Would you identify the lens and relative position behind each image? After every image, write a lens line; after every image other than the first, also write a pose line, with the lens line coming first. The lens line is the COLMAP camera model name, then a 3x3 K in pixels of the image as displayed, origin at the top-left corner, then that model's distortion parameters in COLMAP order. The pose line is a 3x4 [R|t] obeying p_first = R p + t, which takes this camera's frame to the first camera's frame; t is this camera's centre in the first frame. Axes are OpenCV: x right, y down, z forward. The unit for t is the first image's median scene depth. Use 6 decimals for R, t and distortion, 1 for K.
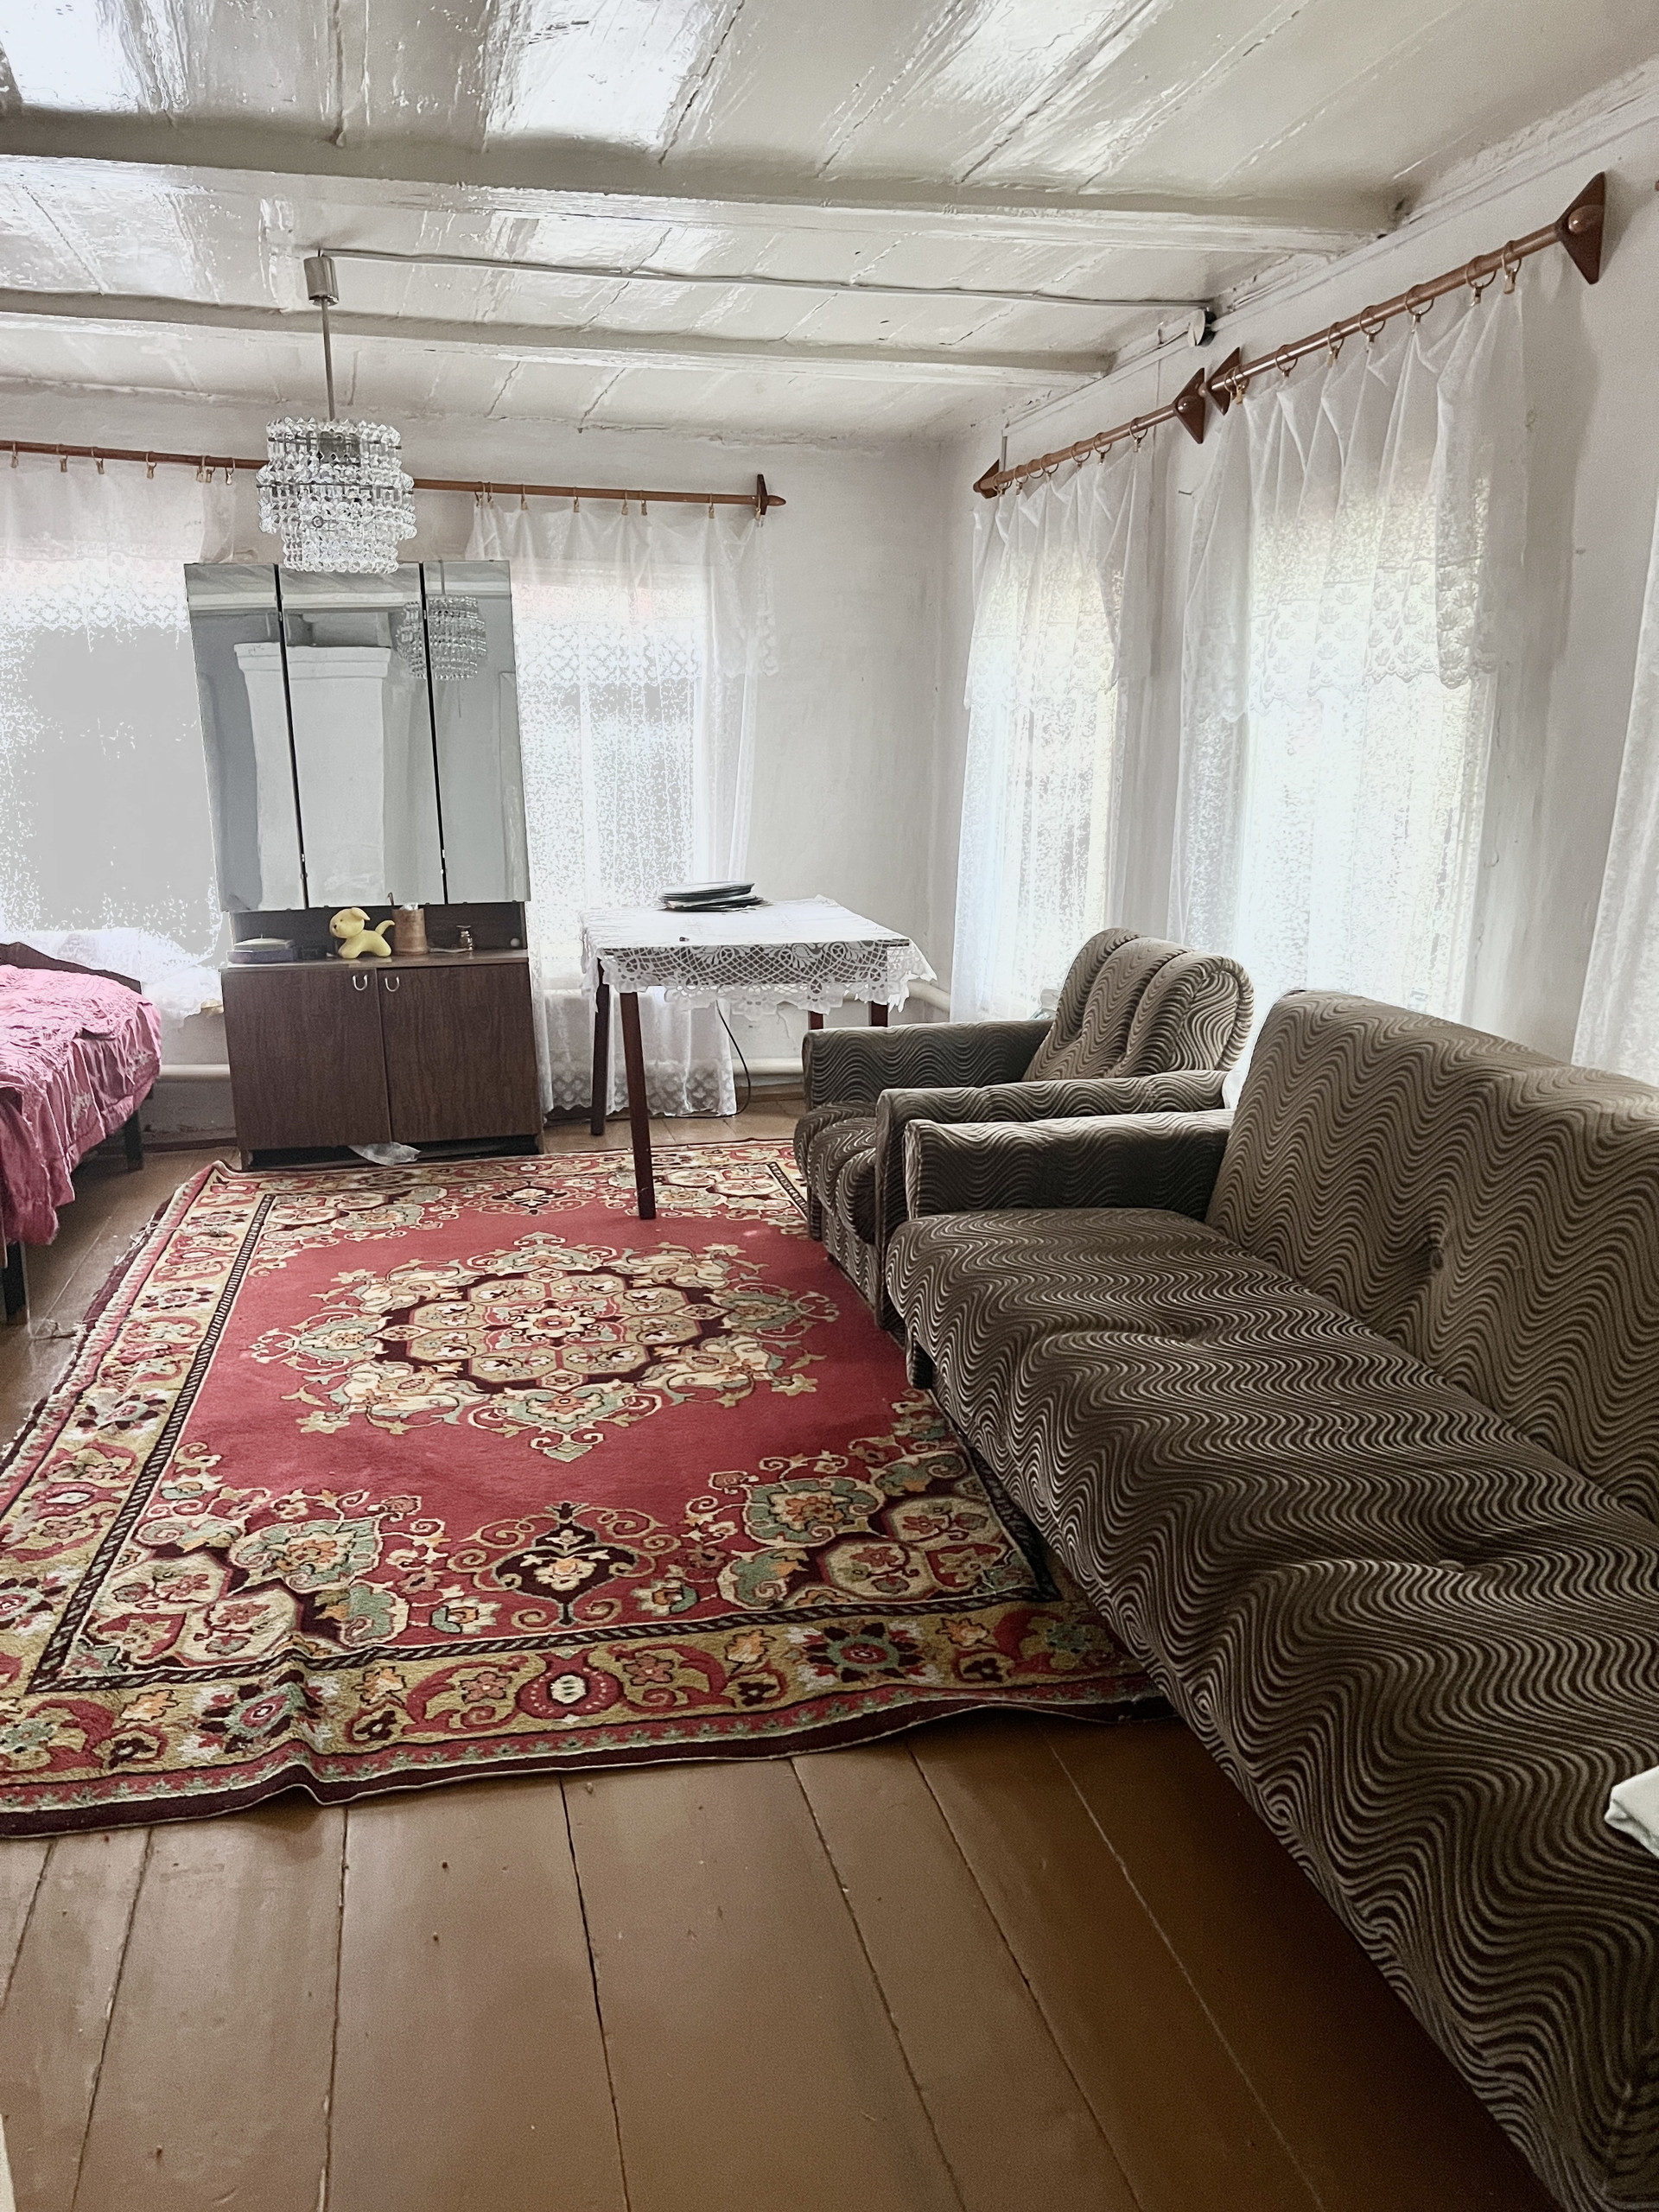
lens RADIAL K [[1694.0, 0, 829.0], [0, 1694.0, 1073.0], [0, 0, 1]] dist [0.080105, -0.081314]
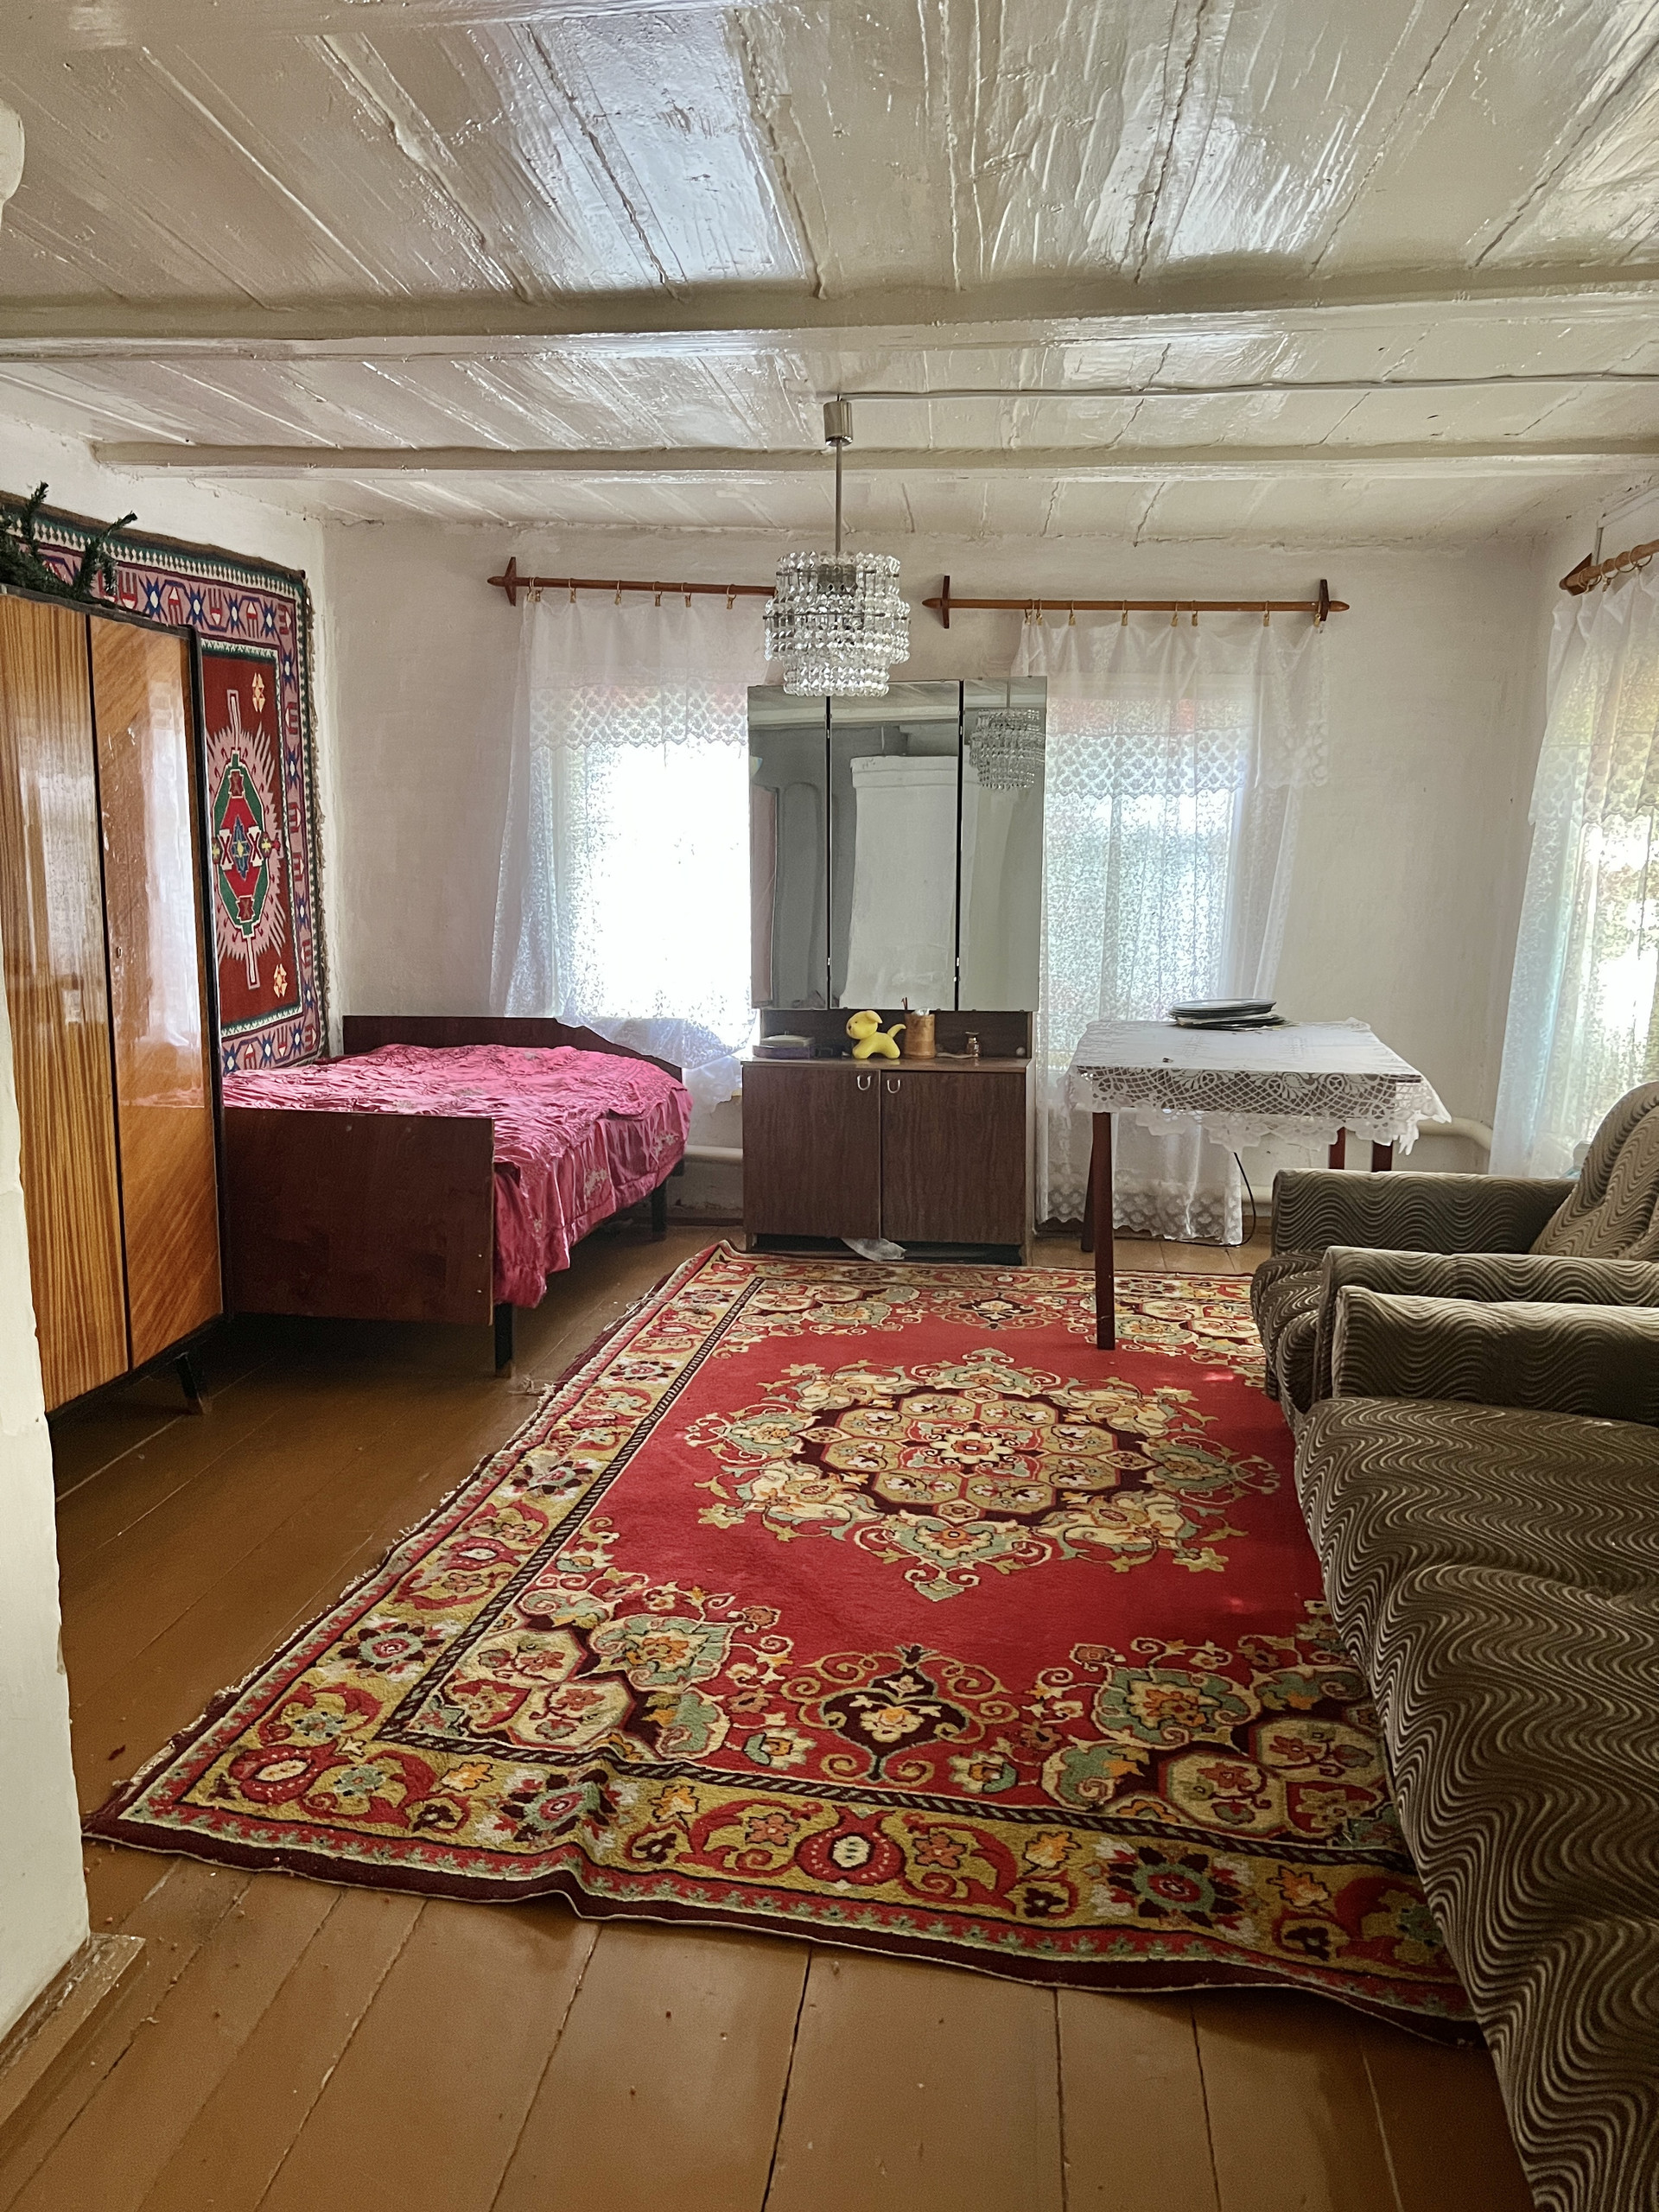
lens RADIAL K [[1672.7, 0, 829.5], [0, 1672.7, 1106.0], [0, 0, 1]] dist [0.105104, -0.174738]
pose [[0.931709, 0.076296, -0.355101, 0.120789], [-0.087526, 0.996039, -0.015642, -0.036789], [0.352501, 0.045655, 0.934697, 0.066583]]
